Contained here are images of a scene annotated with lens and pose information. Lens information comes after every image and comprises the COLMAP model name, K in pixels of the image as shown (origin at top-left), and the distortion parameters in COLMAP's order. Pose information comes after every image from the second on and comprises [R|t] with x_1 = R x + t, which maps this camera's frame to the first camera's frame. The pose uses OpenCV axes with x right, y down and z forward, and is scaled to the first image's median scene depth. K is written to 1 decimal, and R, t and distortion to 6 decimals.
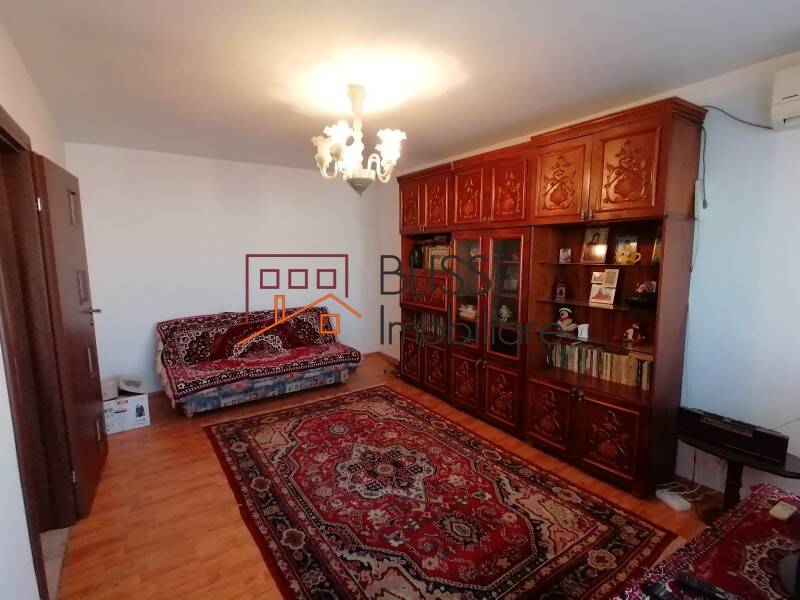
lens RADIAL K [[398.2, 0, 397.1], [0, 398.2, 301.7], [0, 0, 1]] dist [0.003437, -0.002322]
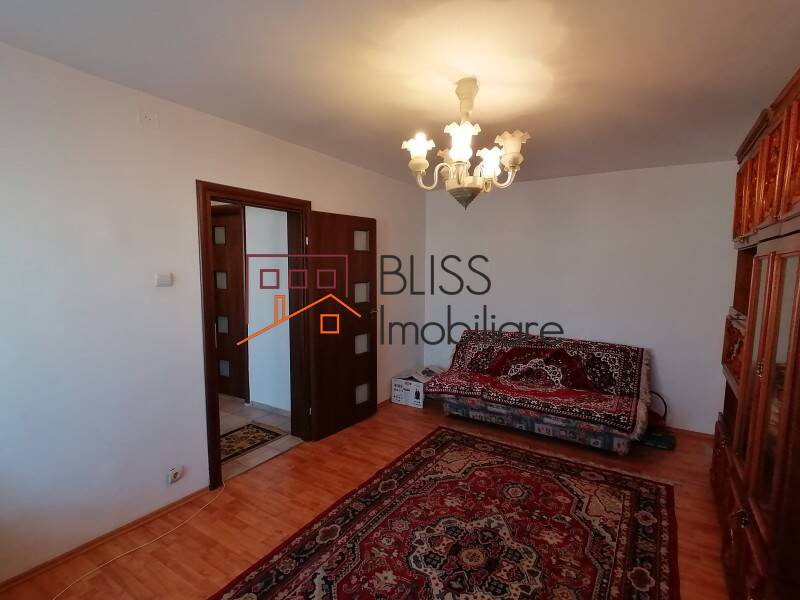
lens RADIAL K [[398.2, 0, 401.0], [0, 398.2, 296.9], [0, 0, 1]] dist [0.003437, -0.002322]
pose [[0.392065, 0.084248, -0.916072, 0.441784], [-0.139059, 0.989783, 0.031512, -0.062089], [0.909367, 0.115033, 0.399775, 0.389832]]
